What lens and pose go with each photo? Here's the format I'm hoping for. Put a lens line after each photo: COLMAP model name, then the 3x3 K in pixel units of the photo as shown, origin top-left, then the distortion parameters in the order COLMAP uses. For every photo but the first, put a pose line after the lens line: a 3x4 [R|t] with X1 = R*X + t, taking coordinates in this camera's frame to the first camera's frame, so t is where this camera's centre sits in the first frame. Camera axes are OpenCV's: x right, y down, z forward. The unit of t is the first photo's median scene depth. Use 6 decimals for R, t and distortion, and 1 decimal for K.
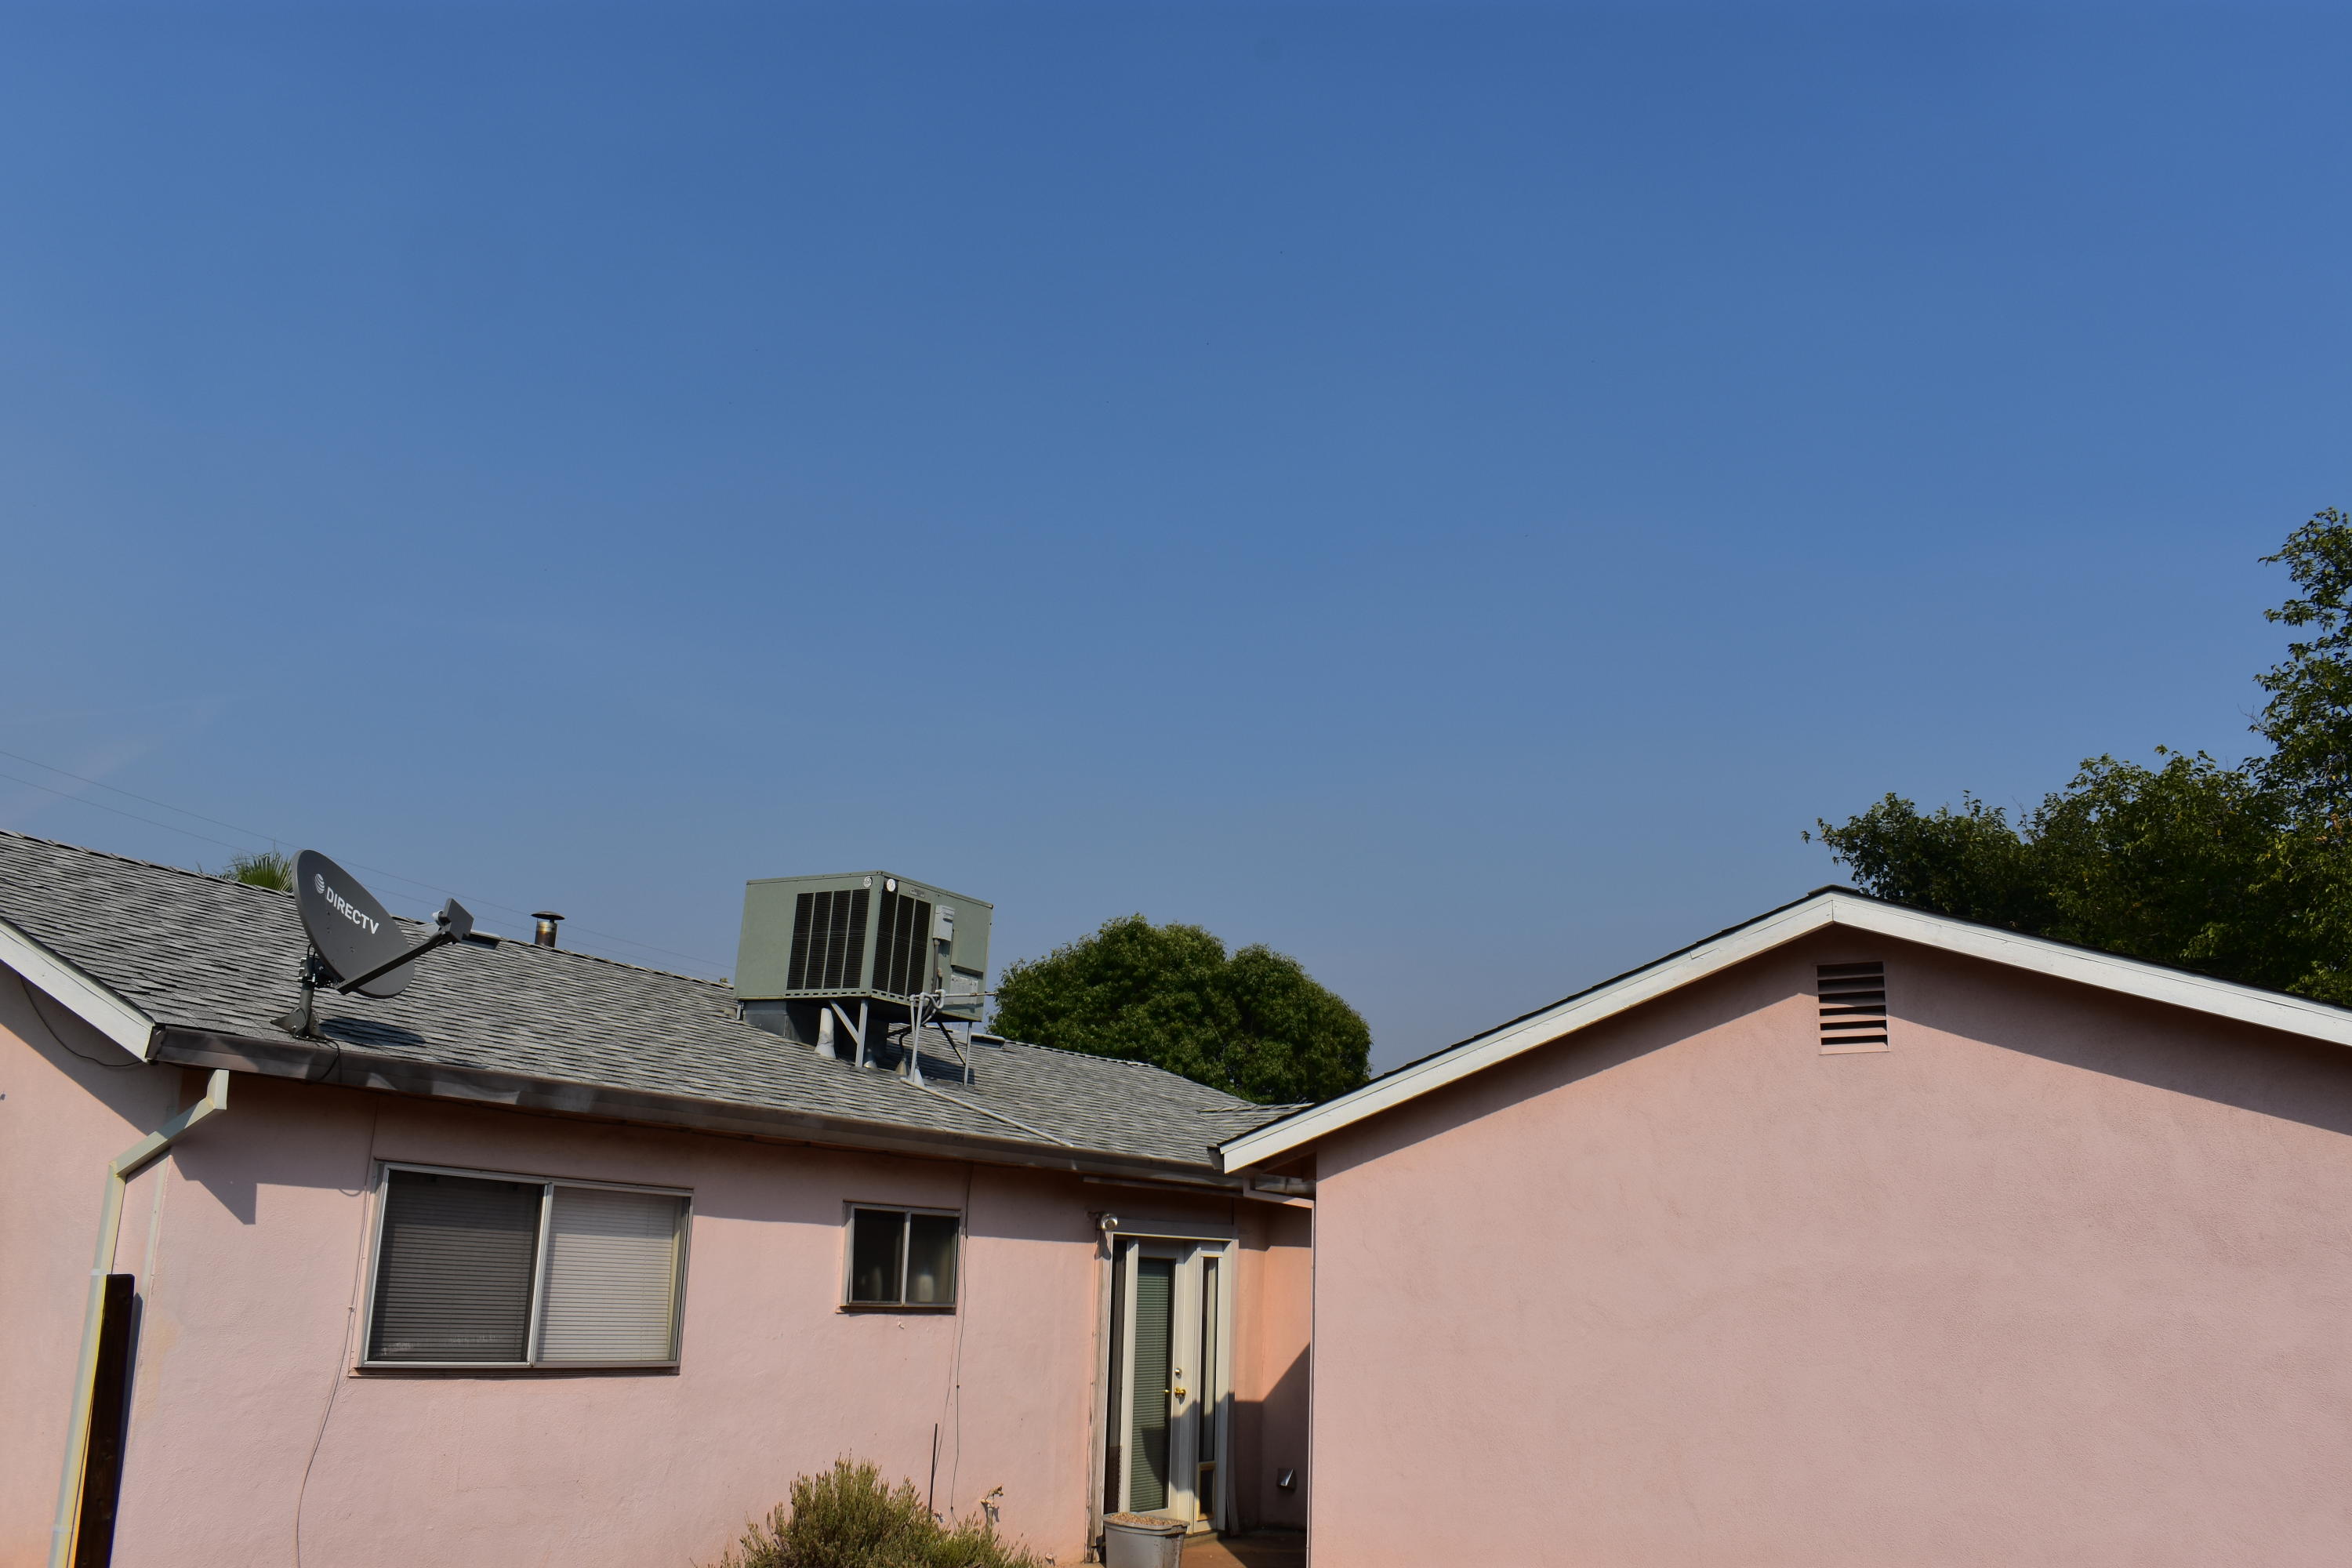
lens RADIAL K [[1830.2, 0, 1183.8], [0, 1830.2, 775.4], [0, 0, 1]] dist [-0.096312, 0.017719]
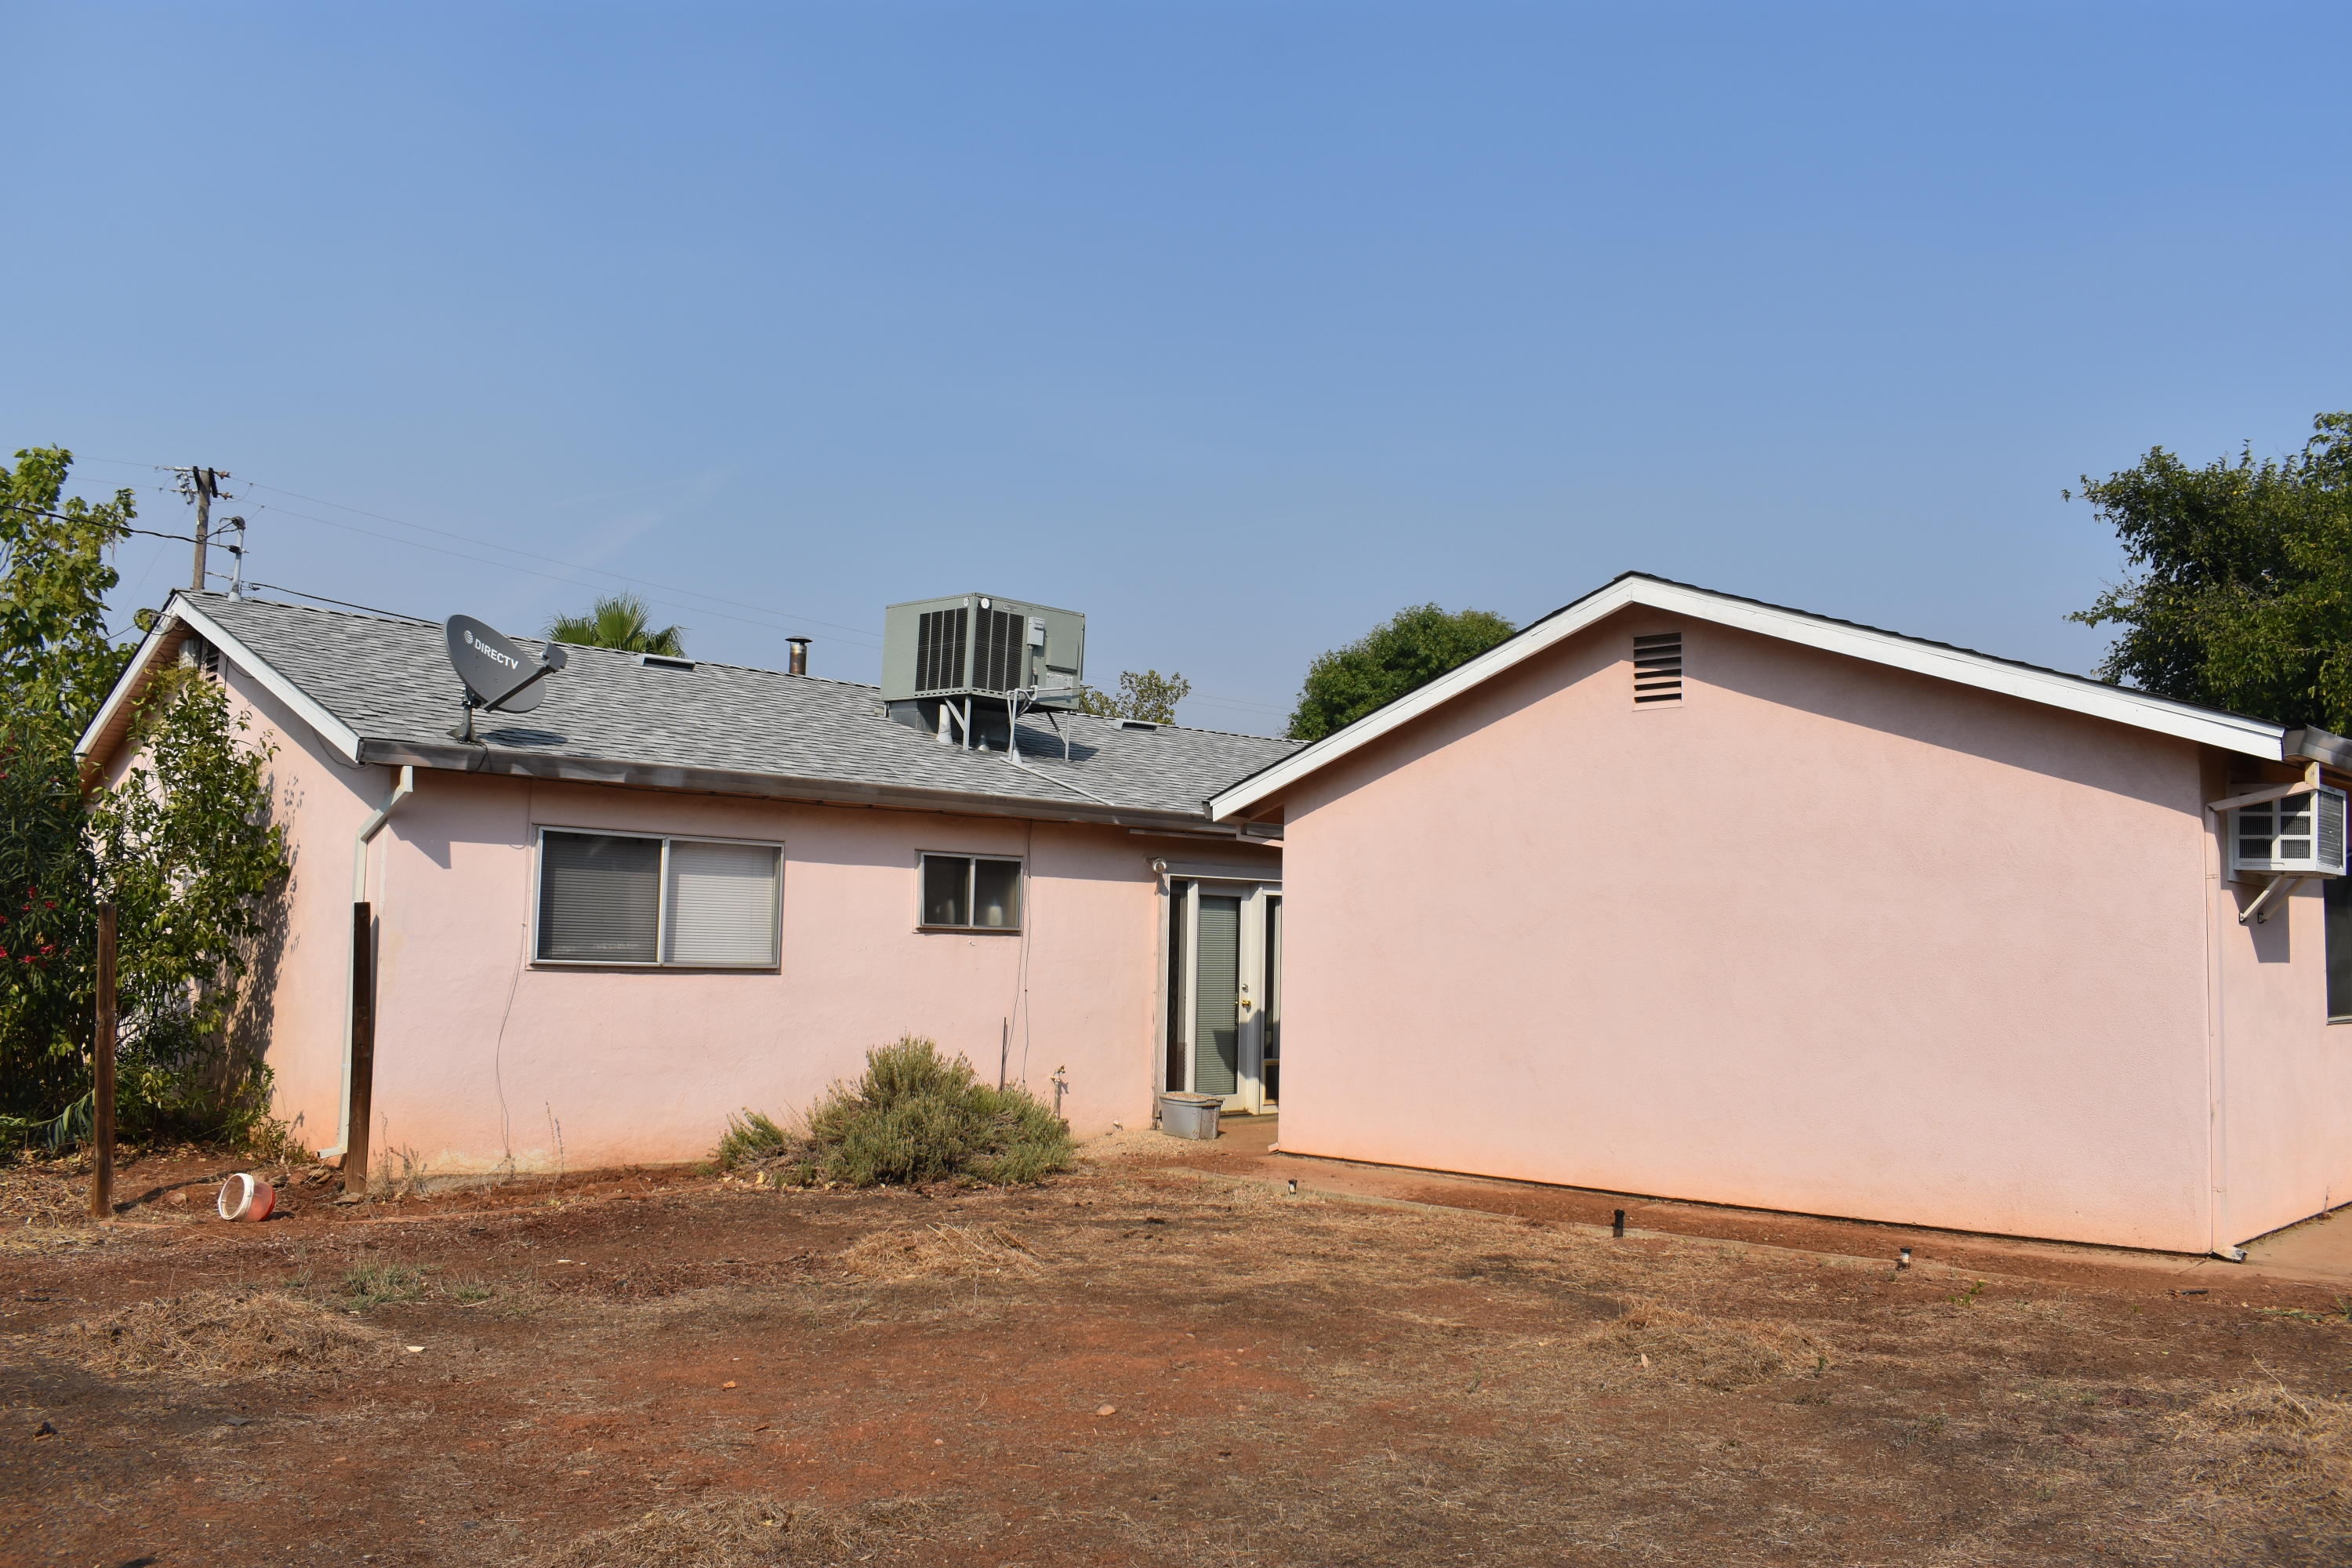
lens RADIAL K [[1830.2, 0, 1183.8], [0, 1830.2, 775.4], [0, 0, 1]] dist [-0.096312, 0.017719]
pose [[0.974415, -0.032171, -0.222442, 0.296825], [0.069080, 0.984665, 0.160196, -0.017064], [0.213877, -0.171464, 0.961695, -0.221223]]
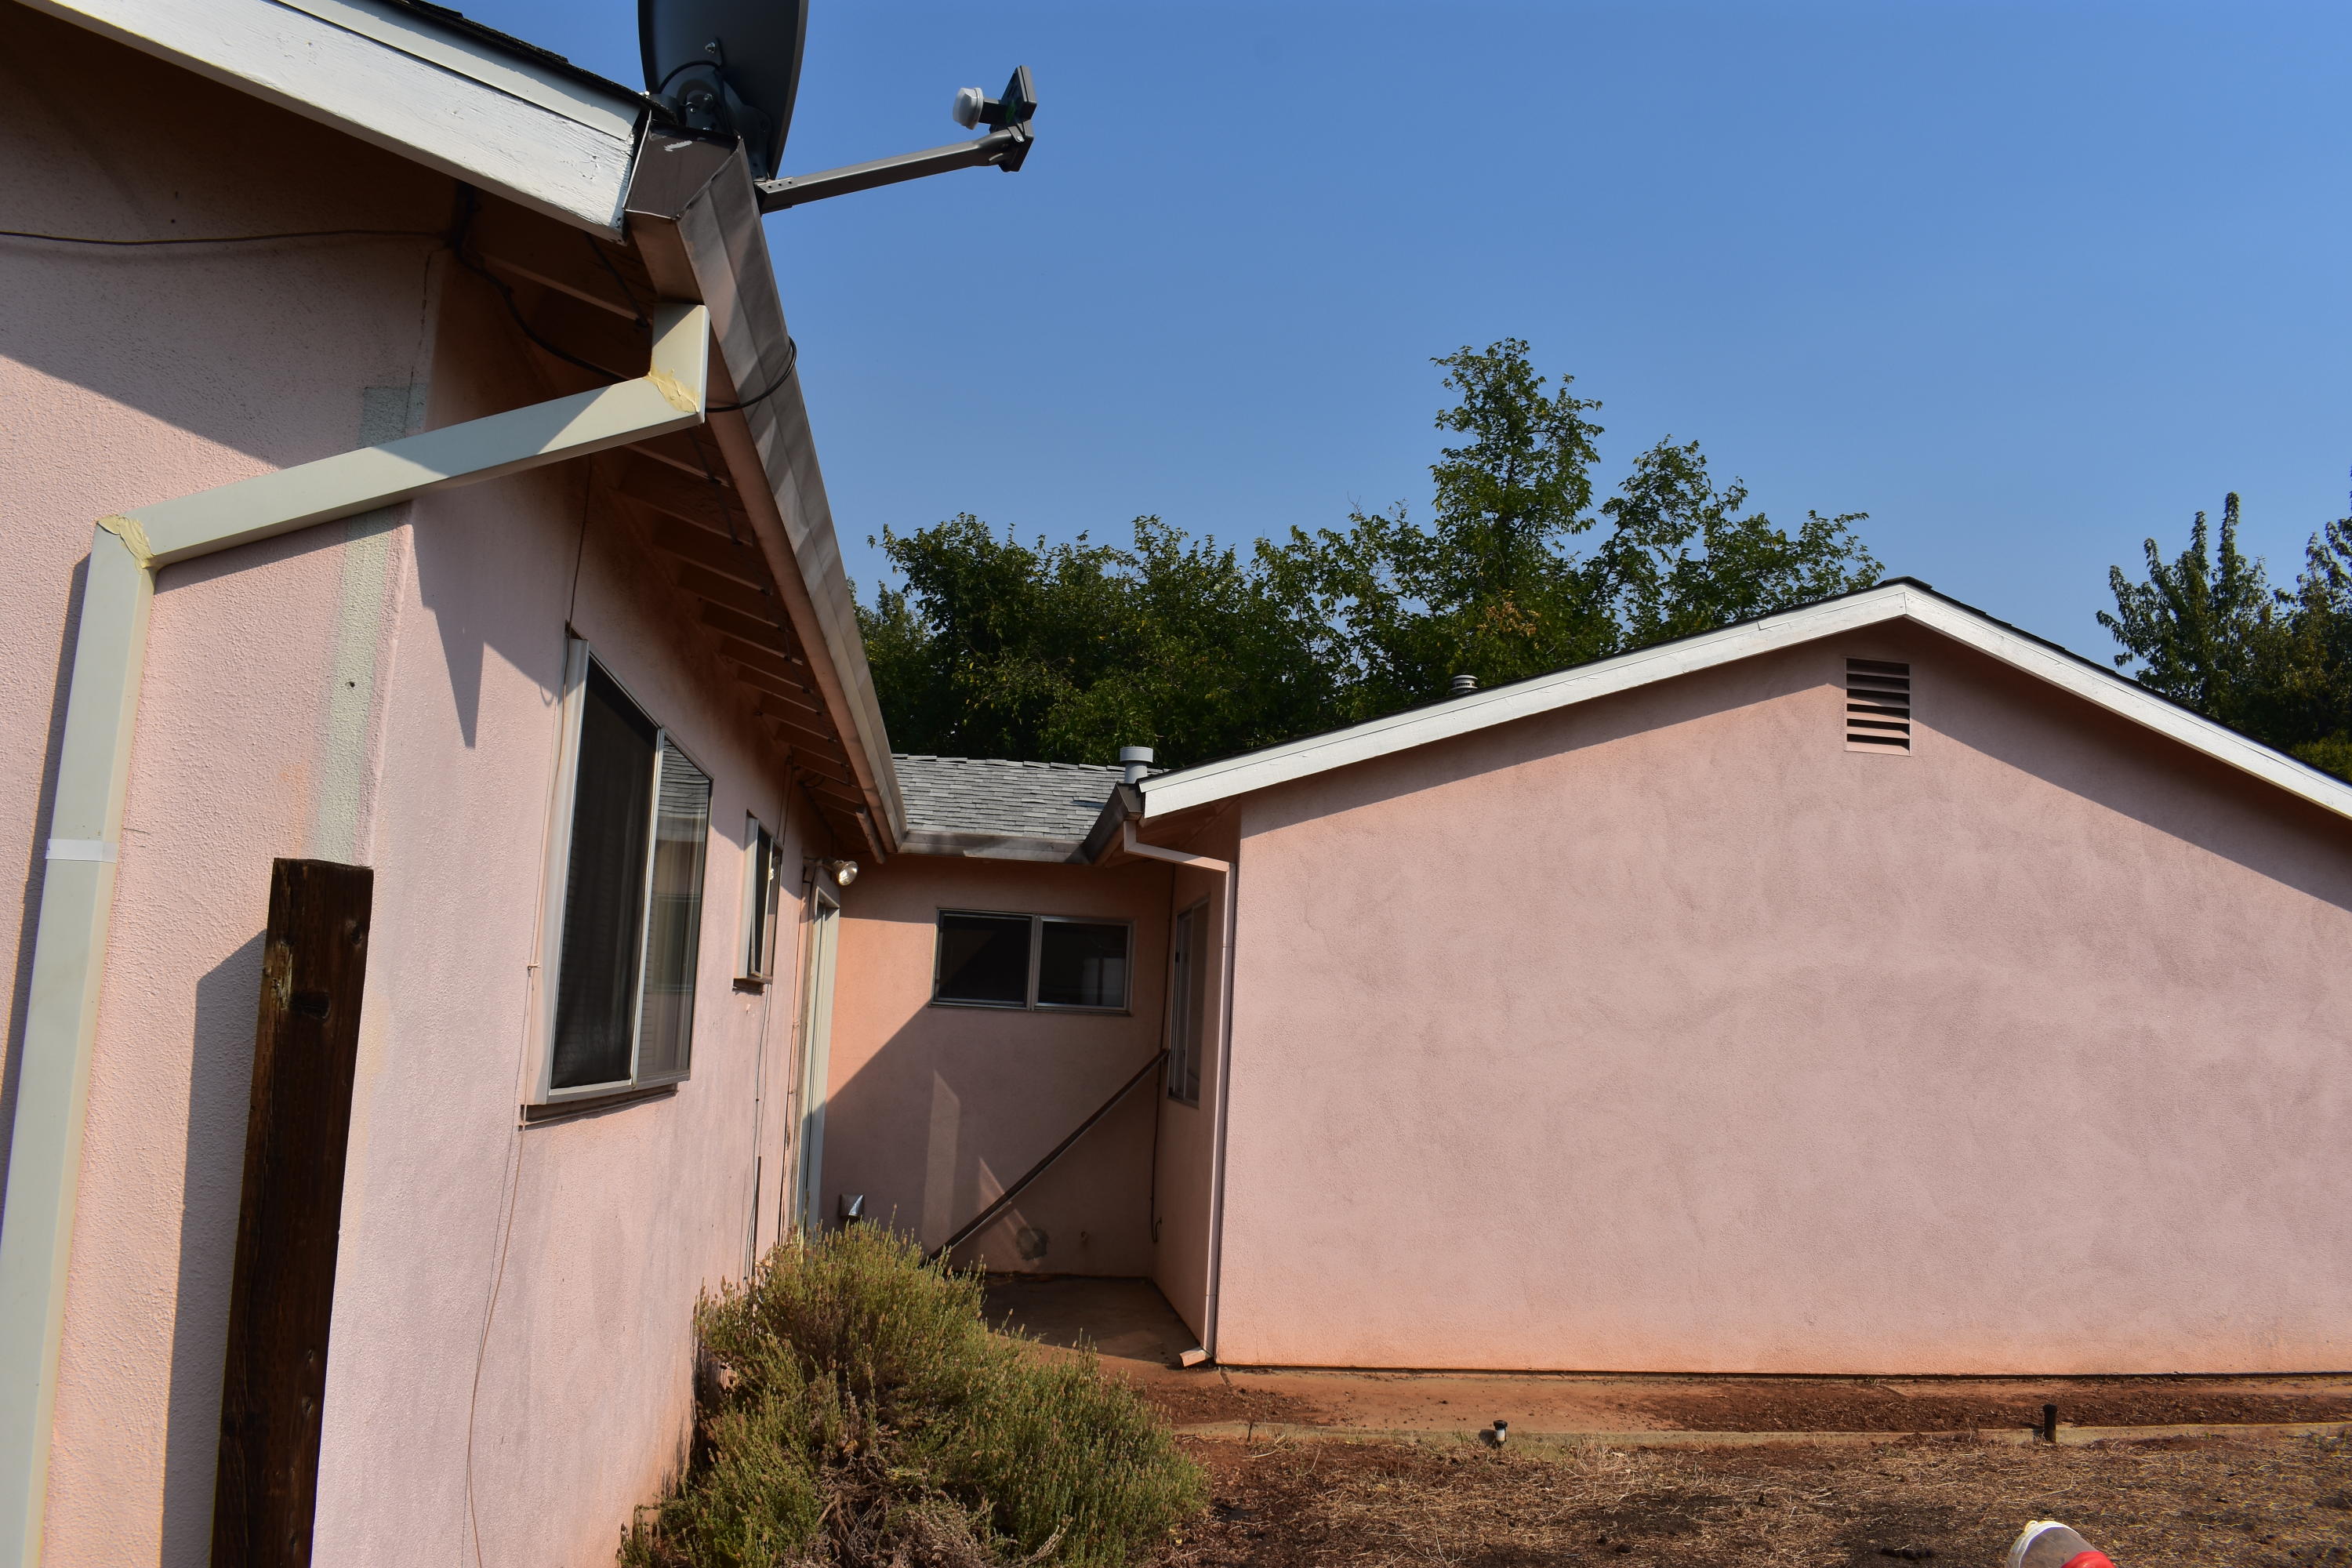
lens RADIAL K [[1830.2, 0, 1183.8], [0, 1830.2, 775.4], [0, 0, 1]] dist [-0.096312, 0.017719]
pose [[0.764025, 0.099643, 0.637446, -0.467384], [-0.197684, 0.976636, 0.084275, 0.140807], [-0.614155, -0.190402, 0.765872, 0.436301]]
